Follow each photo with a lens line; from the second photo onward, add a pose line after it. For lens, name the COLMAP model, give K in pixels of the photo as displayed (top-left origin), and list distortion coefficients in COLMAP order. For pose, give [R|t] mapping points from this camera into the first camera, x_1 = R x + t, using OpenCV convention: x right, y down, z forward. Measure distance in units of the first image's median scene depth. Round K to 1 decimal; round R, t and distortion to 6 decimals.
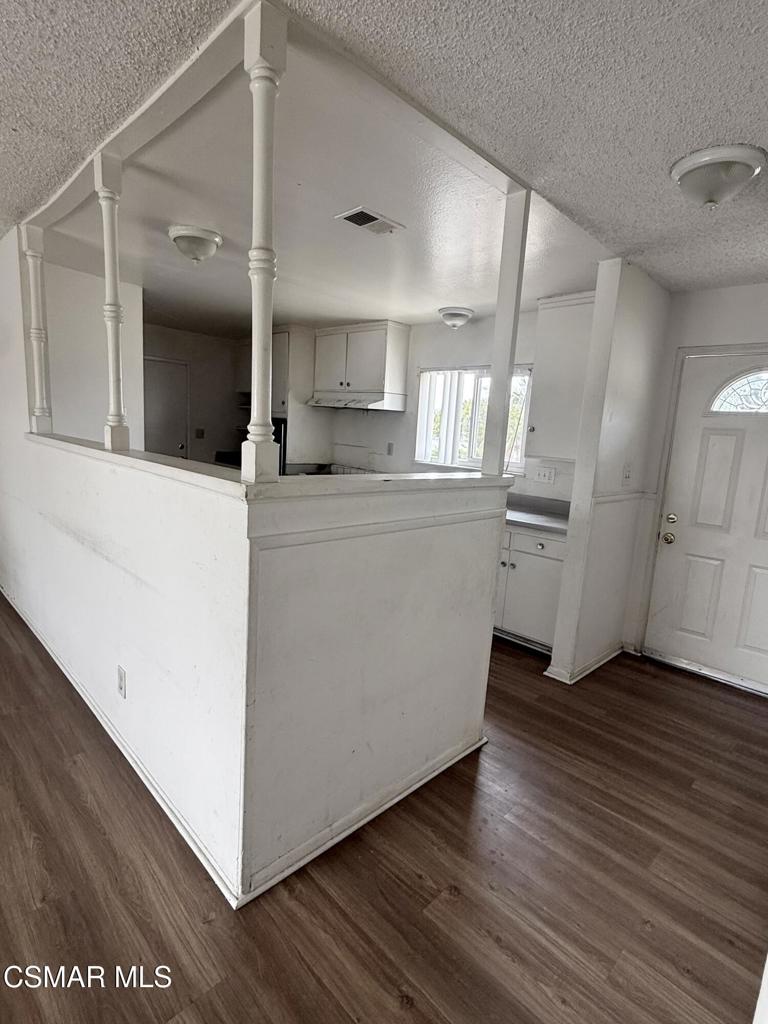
lens RADIAL K [[516.0, 0, 381.2], [0, 516.0, 514.4], [0, 0, 1]] dist [-0.003492, 0.004084]
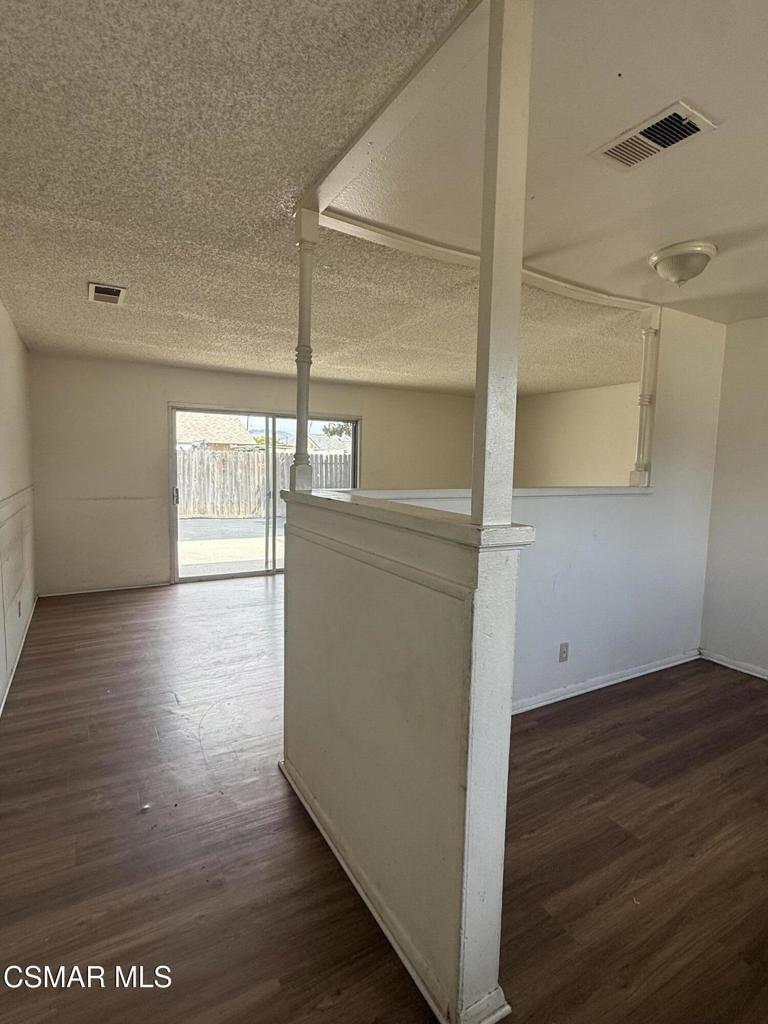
lens RADIAL K [[516.0, 0, 383.1], [0, 516.0, 514.4], [0, 0, 1]] dist [-0.003492, 0.004084]
pose [[-0.247922, 0.032138, -0.968247, 0.511937], [-0.202687, 0.975610, 0.084281, -0.073744], [0.947340, 0.217146, -0.235362, 0.689881]]
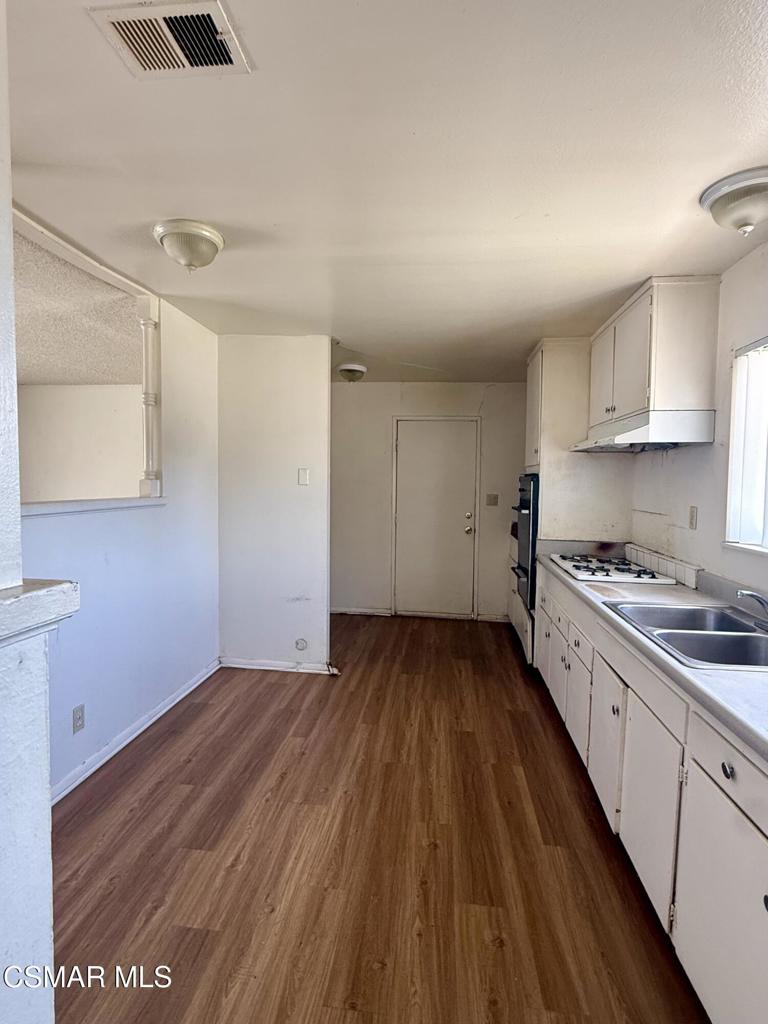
lens RADIAL K [[516.0, 0, 381.3], [0, 516.0, 508.9], [0, 0, 1]] dist [-0.003492, 0.004084]
pose [[0.630042, -0.011469, -0.776476, 0.344286], [-0.107031, 0.989066, -0.101455, -0.075626], [0.769150, 0.147028, 0.621926, 0.670698]]
